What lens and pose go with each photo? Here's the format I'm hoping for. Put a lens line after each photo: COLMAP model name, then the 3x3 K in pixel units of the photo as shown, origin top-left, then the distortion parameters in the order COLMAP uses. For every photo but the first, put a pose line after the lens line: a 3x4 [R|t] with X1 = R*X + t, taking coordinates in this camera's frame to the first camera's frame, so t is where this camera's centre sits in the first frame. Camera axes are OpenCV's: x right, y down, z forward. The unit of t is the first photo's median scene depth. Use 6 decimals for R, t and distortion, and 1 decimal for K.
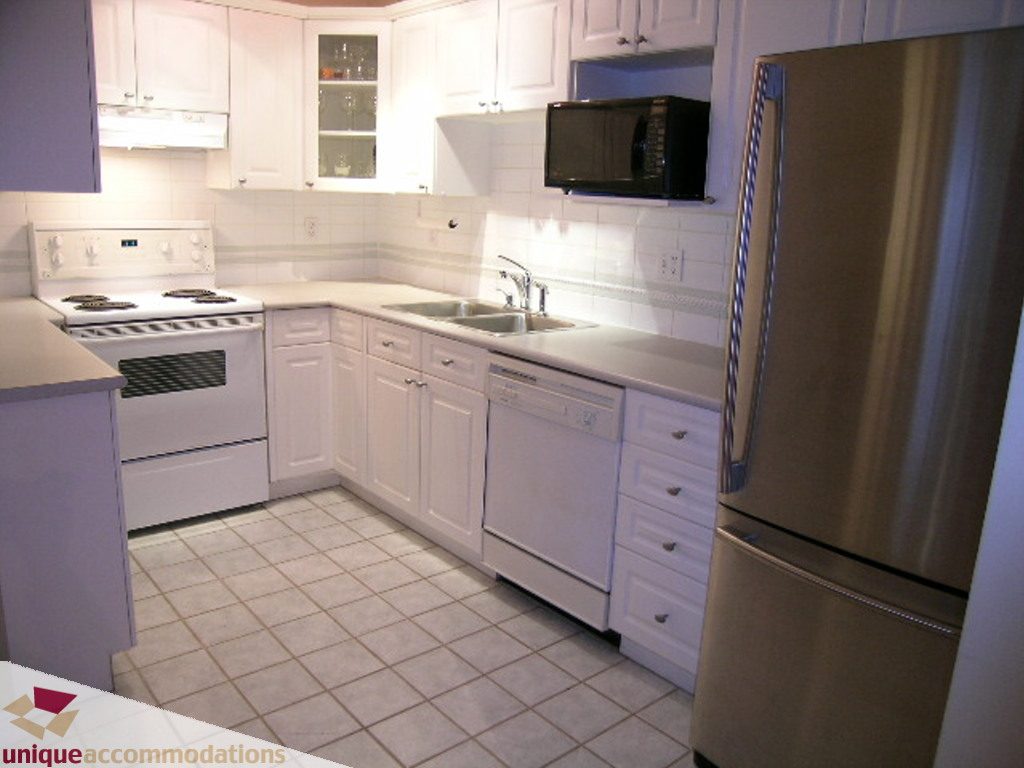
lens RADIAL K [[800.0, 0, 512.0], [0, 800.0, 384.0], [0, 0, 1]] dist [-0.059040, 0.005426]
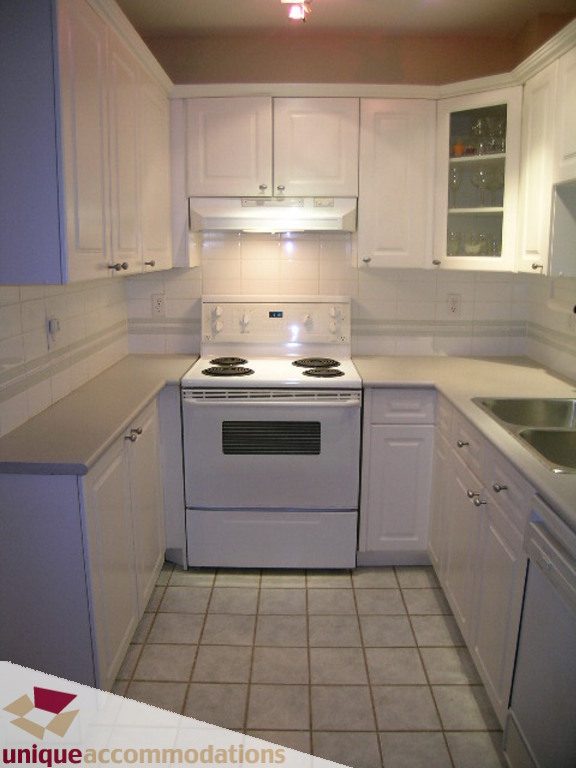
lens RADIAL K [[614.7, 0, 288.0], [0, 614.7, 384.0], [0, 0, 1]] dist [-0.145034, 0.124152]
pose [[0.761758, 0.106662, -0.639021, 0.107400], [-0.131632, 0.991262, 0.008542, -0.087624], [0.634348, 0.077608, 0.769142, 0.327754]]
